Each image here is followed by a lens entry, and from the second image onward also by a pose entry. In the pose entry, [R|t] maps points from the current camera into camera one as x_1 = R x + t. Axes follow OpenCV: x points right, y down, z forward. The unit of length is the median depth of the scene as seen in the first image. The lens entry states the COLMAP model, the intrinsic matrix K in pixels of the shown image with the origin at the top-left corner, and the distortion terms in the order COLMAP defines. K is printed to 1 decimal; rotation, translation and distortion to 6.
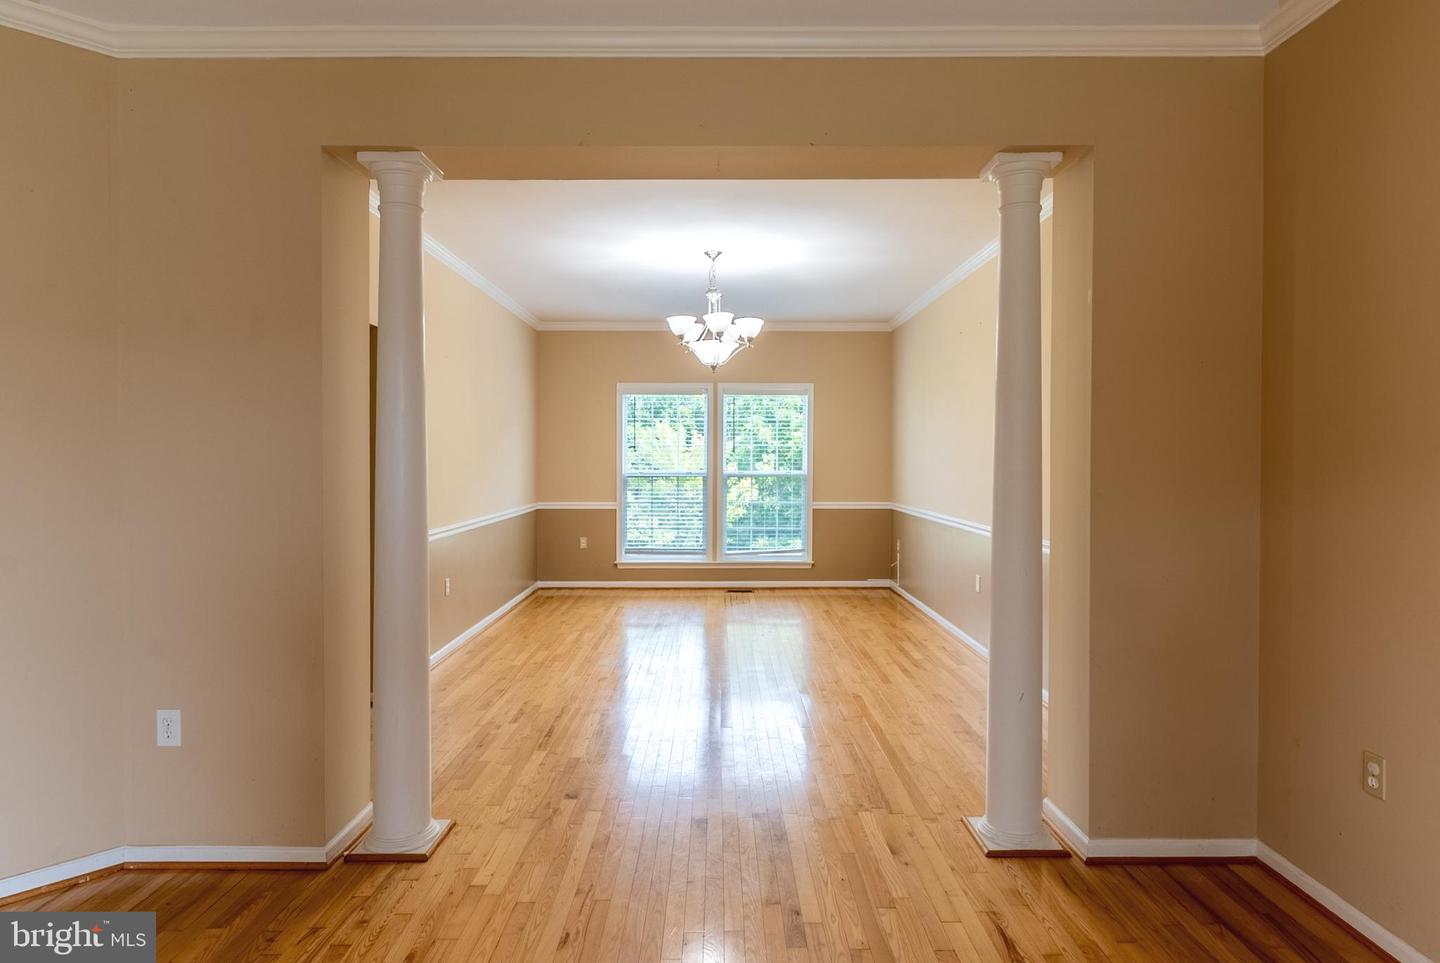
lens RADIAL K [[793.5, 0, 723.8], [0, 793.5, 470.9], [0, 0, 1]] dist [0.006026, -0.003131]
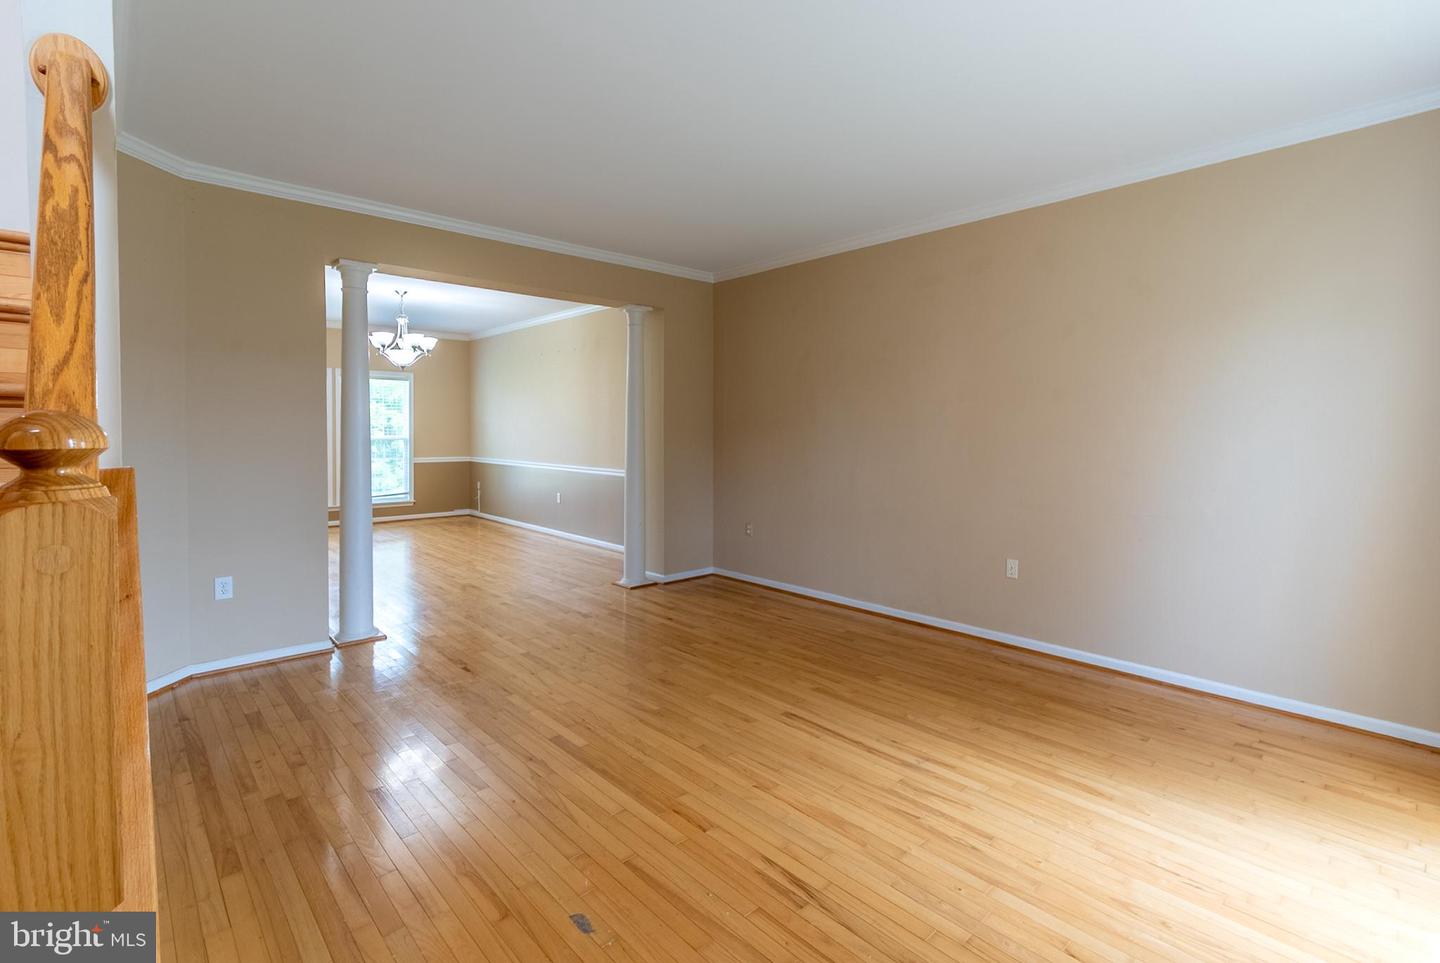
lens RADIAL K [[669.3, 0, 731.1], [0, 669.3, 447.6], [0, 0, 1]] dist [0.001265, 0.002969]
pose [[0.730423, -0.014259, 0.682846, -0.430087], [0.004227, 0.999857, 0.016357, 0.005442], [-0.682982, -0.009061, 0.730379, -0.366854]]
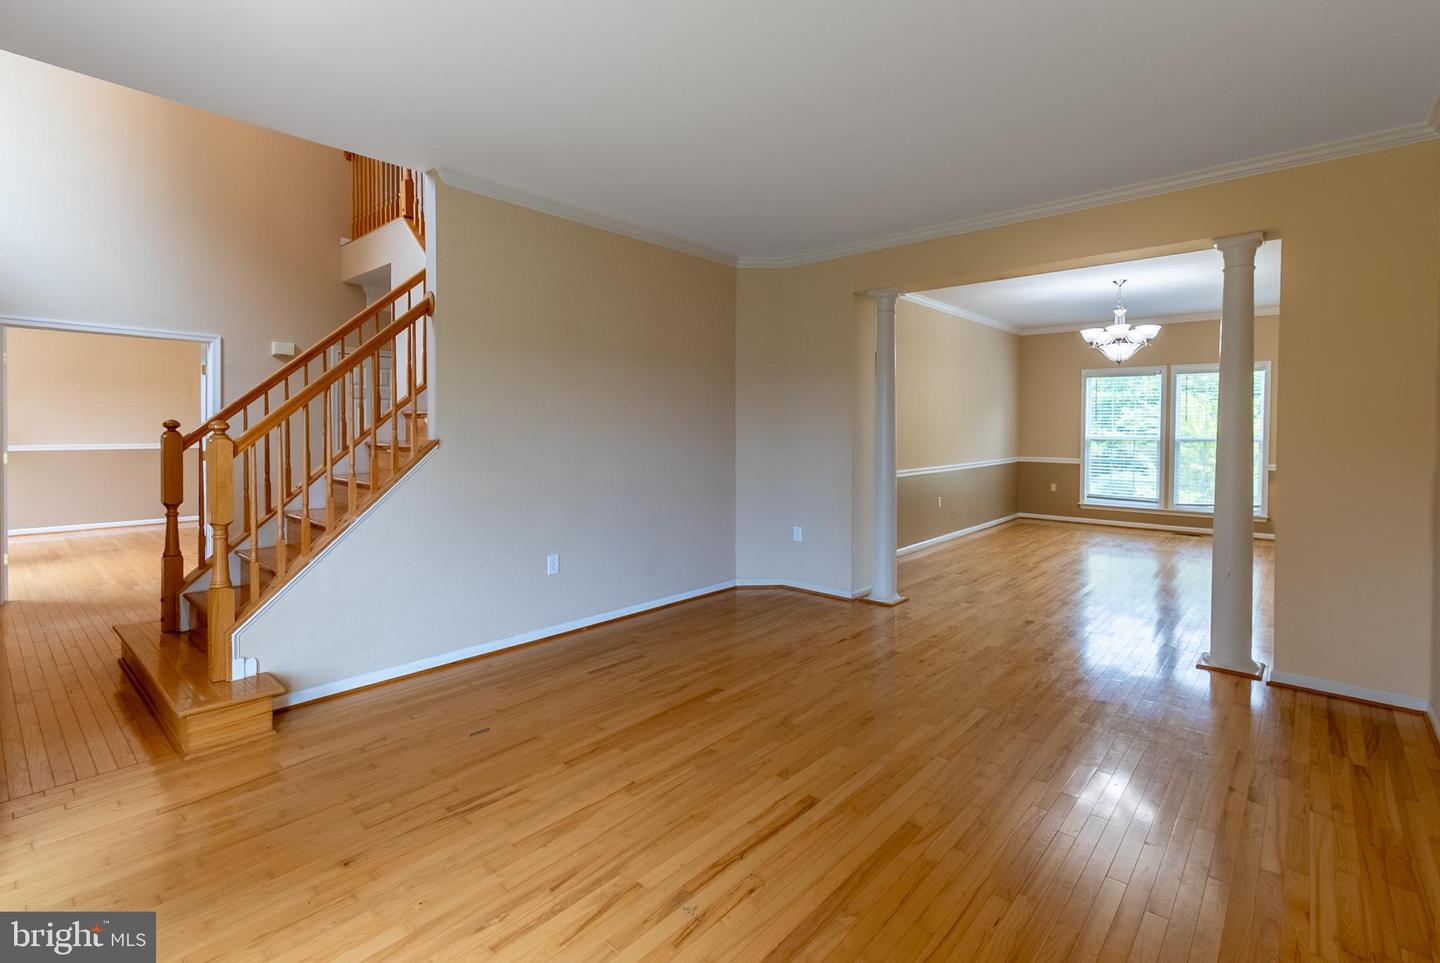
lens RADIAL K [[669.3, 0, 738.7], [0, 669.3, 433.3], [0, 0, 1]] dist [0.001265, 0.002969]
pose [[0.750184, 0.008645, -0.661172, 0.268614], [-0.011564, 0.999933, -0.000045, 0.004688], [0.661128, 0.007679, 0.750234, -0.342321]]
